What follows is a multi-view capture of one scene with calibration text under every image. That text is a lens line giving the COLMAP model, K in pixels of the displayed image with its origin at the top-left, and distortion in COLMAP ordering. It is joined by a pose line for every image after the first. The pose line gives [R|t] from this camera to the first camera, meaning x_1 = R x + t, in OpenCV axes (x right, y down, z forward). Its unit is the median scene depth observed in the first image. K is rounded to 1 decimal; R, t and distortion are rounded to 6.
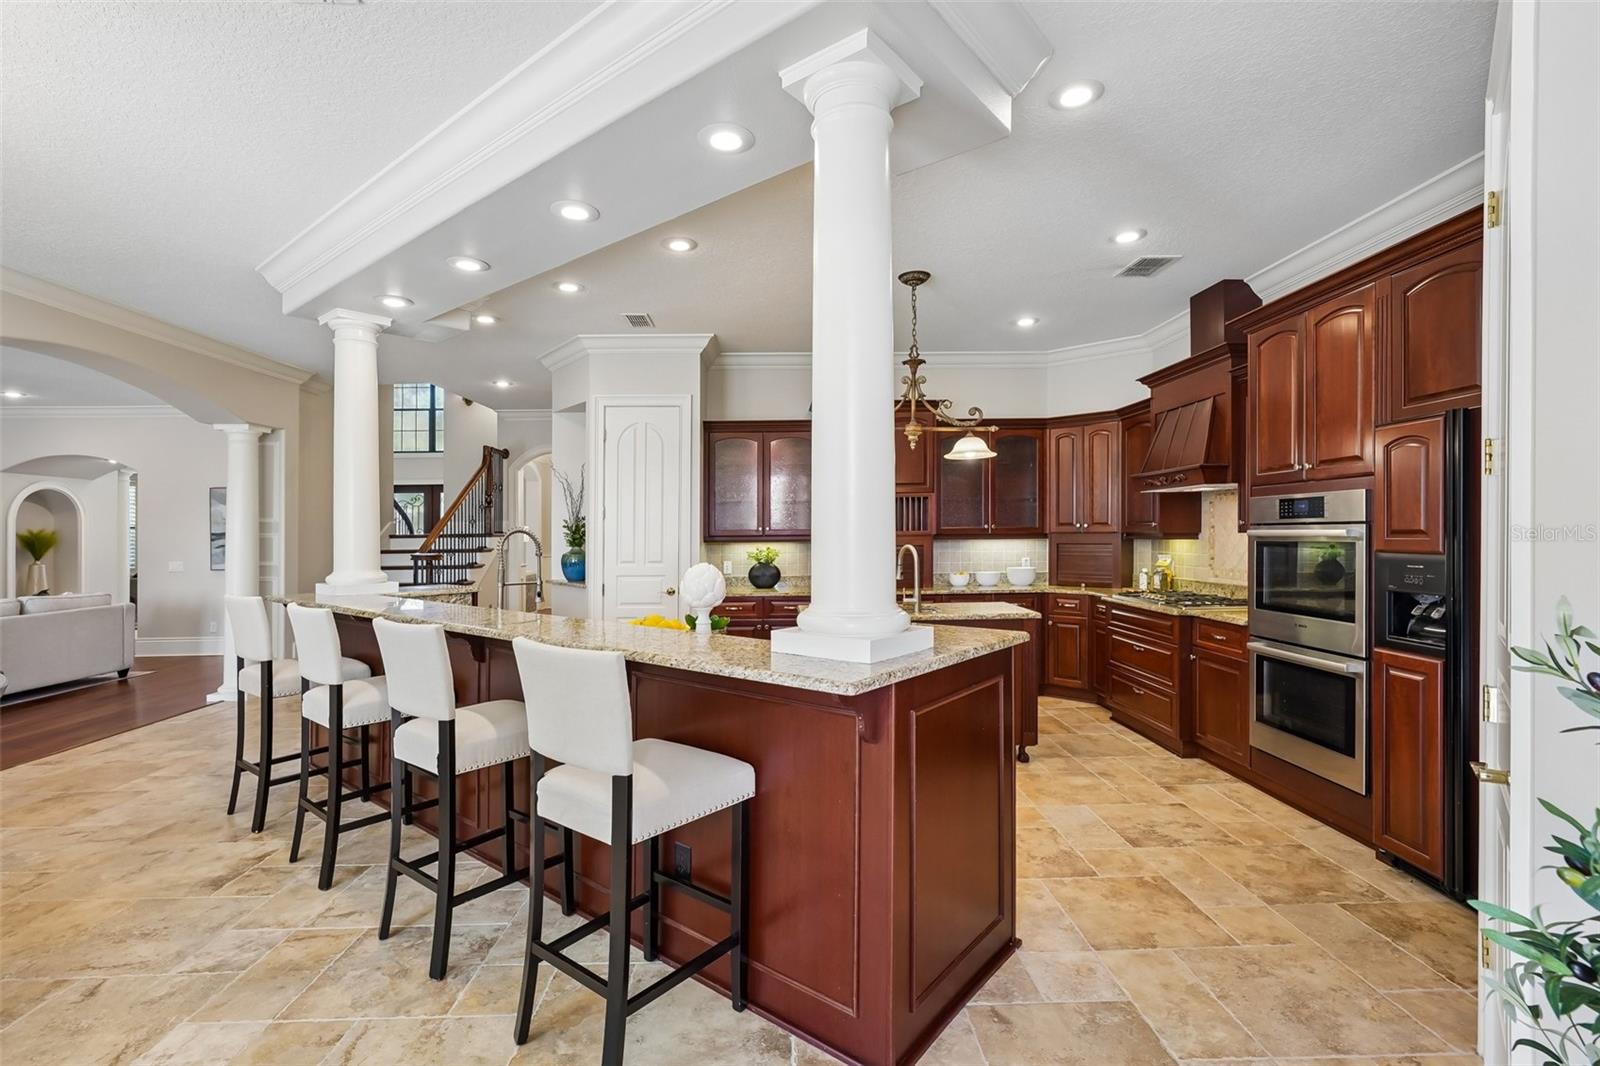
lens RADIAL K [[731.2, 0, 795.7], [0, 731.2, 530.7], [0, 0, 1]] dist [0.000518, 0.006658]
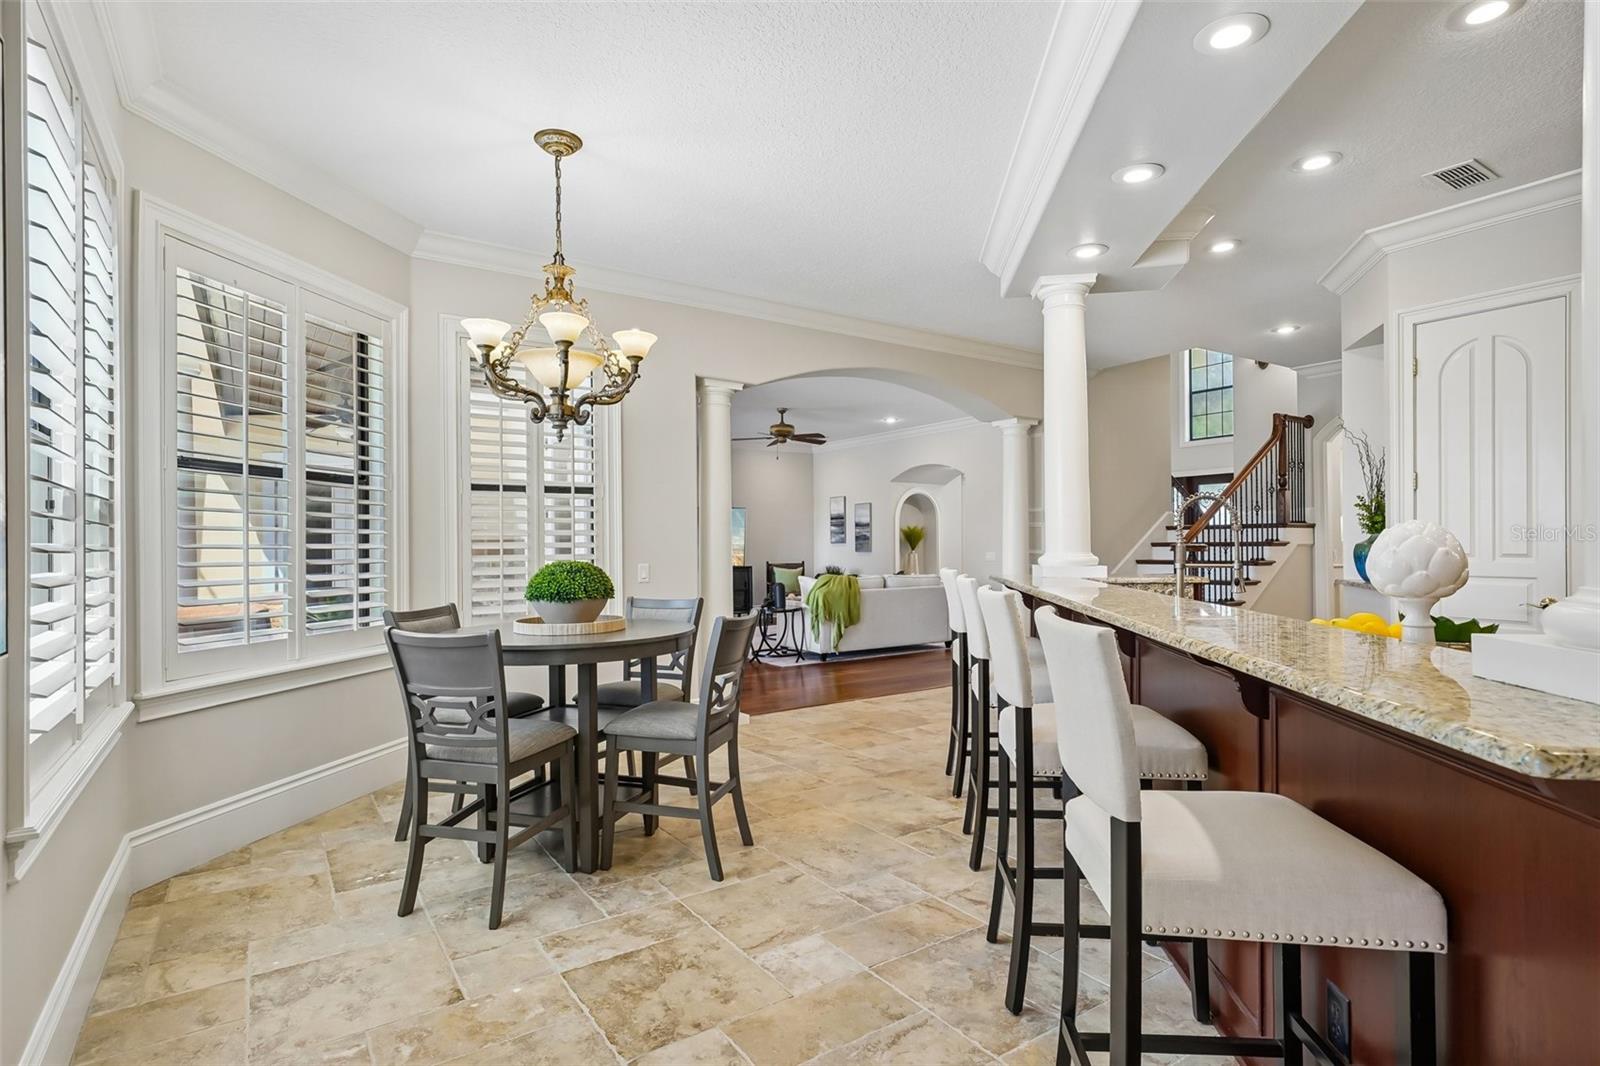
lens RADIAL K [[813.8, 0, 800.0], [0, 813.8, 533.0], [0, 0, 1]] dist [0.009482, 0.000618]
pose [[0.542699, -0.006565, -0.839902, 0.092499], [0.005246, 0.999976, -0.004426, 0.033231], [0.839911, -0.002004, 0.542720, 0.151600]]
